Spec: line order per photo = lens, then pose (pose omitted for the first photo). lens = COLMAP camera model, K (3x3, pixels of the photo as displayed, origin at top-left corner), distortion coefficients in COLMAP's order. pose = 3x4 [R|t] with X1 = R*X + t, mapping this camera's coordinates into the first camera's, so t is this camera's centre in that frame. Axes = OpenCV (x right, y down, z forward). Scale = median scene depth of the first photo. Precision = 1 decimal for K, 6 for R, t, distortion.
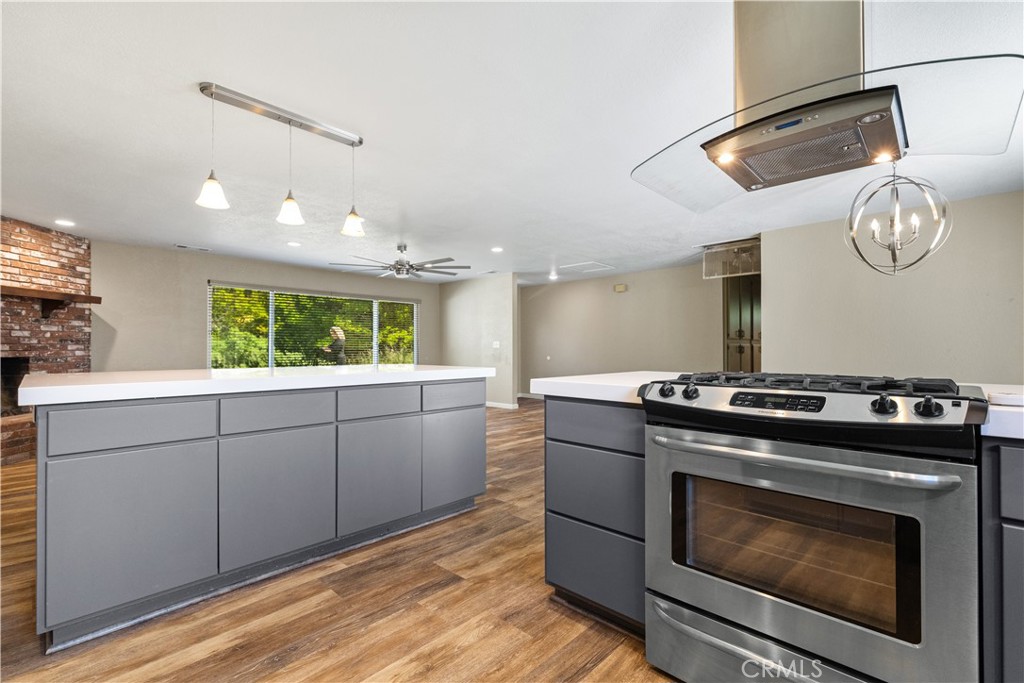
lens RADIAL K [[458.2, 0, 510.6], [0, 458.2, 341.0], [0, 0, 1]] dist [0.003881, -0.000548]
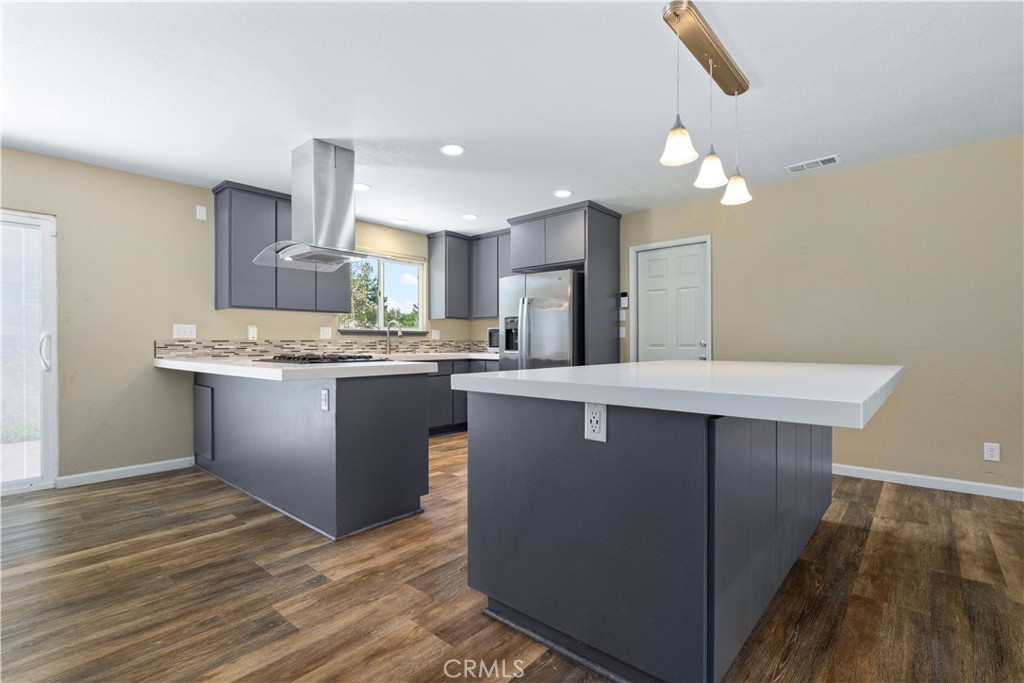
lens RADIAL K [[476.2, 0, 510.7], [0, 476.2, 343.3], [0, 0, 1]] dist [-0.005350, -0.000328]
pose [[-0.999099, 0.003378, -0.042313, -0.049294], [0.004071, 0.999859, -0.016301, 0.016948], [0.042252, -0.016458, -0.998971, 0.952356]]
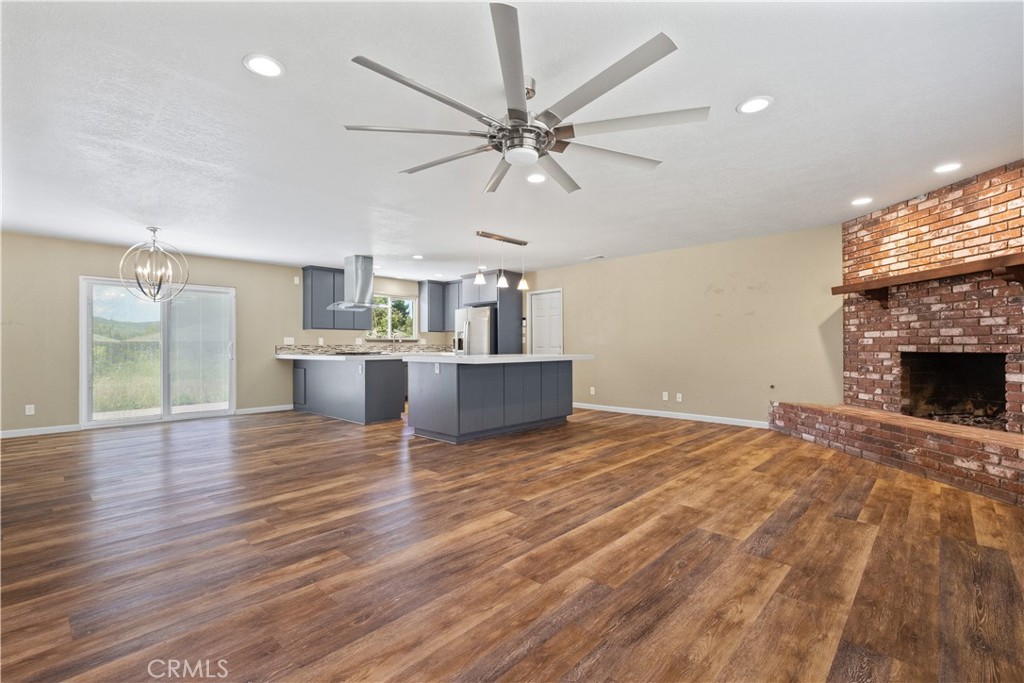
lens RADIAL K [[458.2, 0, 510.6], [0, 458.2, 341.0], [0, 0, 1]] dist [0.003881, -0.000548]
pose [[-0.999973, 0.006504, -0.003553, -0.266292], [0.006603, 0.999563, -0.028809, 0.030718], [0.003364, -0.028832, -0.999579, 1.653160]]
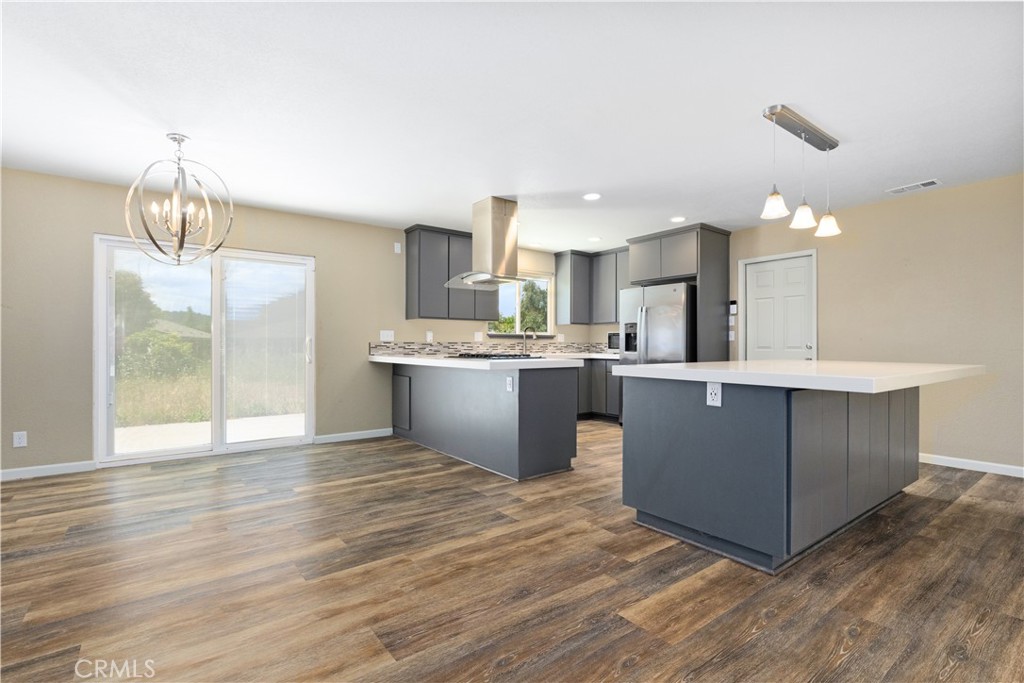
lens RADIAL K [[473.1, 0, 511.0], [0, 473.1, 343.7], [0, 0, 1]] dist [-0.004246, -0.000028]
pose [[-0.986784, 0.000600, 0.162040, 0.007434], [-0.002621, 0.999803, -0.019661, 0.020348], [-0.162020, -0.019826, -0.986588, 1.151793]]
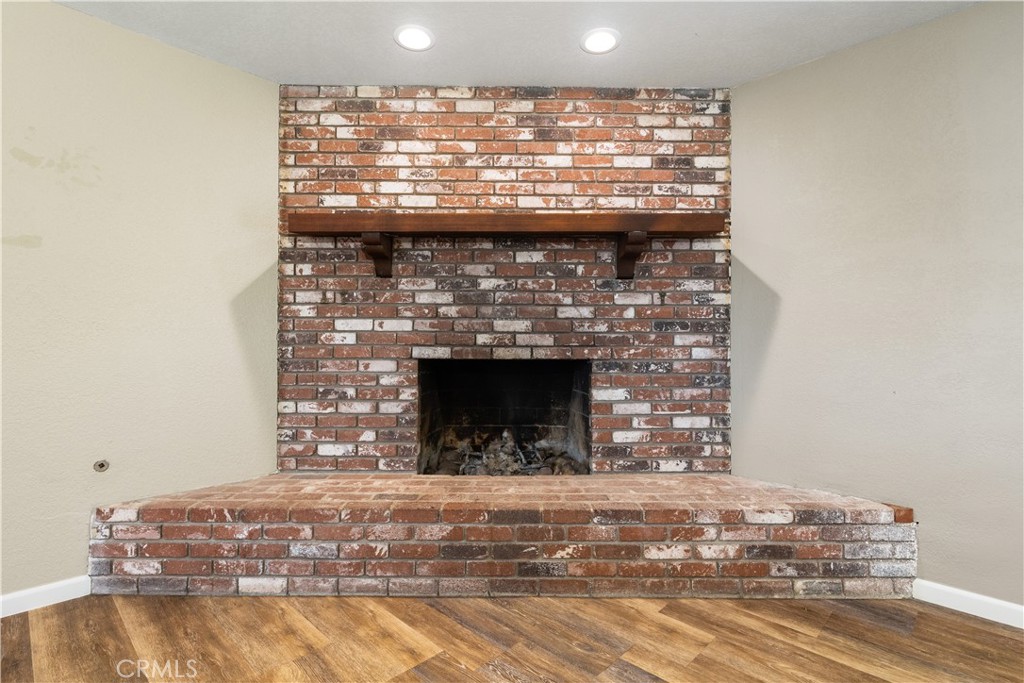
lens RADIAL K [[494.9, 0, 508.9], [0, 494.9, 344.3], [0, 0, 1]] dist [-0.002948, -0.000542]
pose [[-0.015344, 0.003634, -0.999876, -0.498319], [0.011728, 0.999925, 0.003454, 0.015166], [0.999813, -0.011674, -0.015385, 0.888049]]
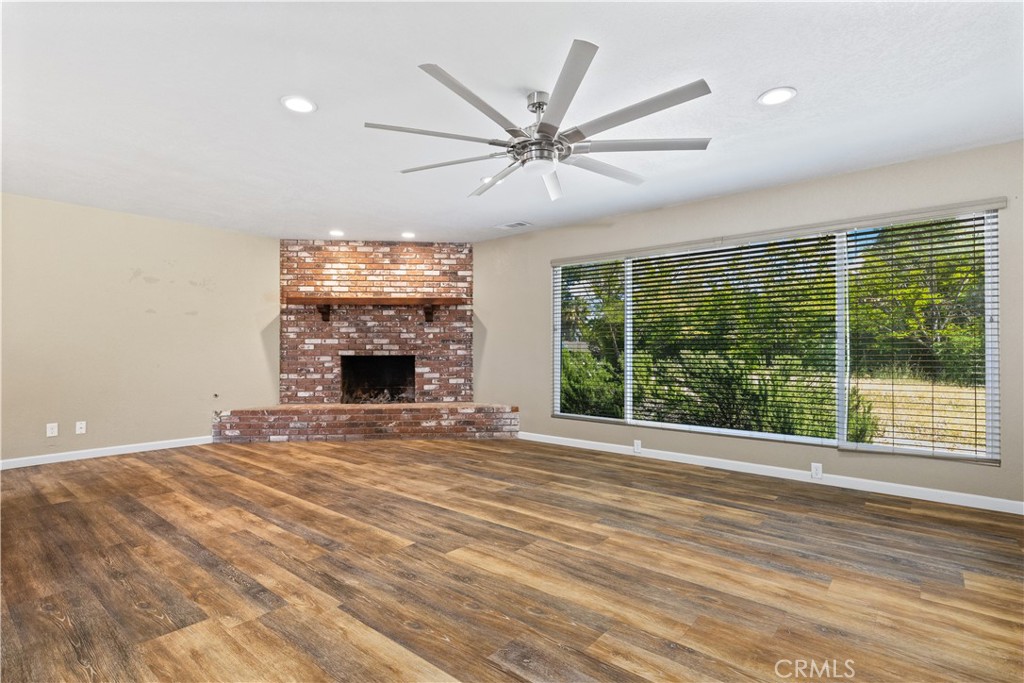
lens RADIAL K [[499.4, 0, 509.9], [0, 499.4, 345.9], [0, 0, 1]] dist [-0.002415, 0.000218]
pose [[0.064271, -0.003885, -0.997925, 0.240332], [0.017162, 0.999849, -0.002787, 0.017794], [0.997785, -0.016947, 0.064328, 1.121395]]
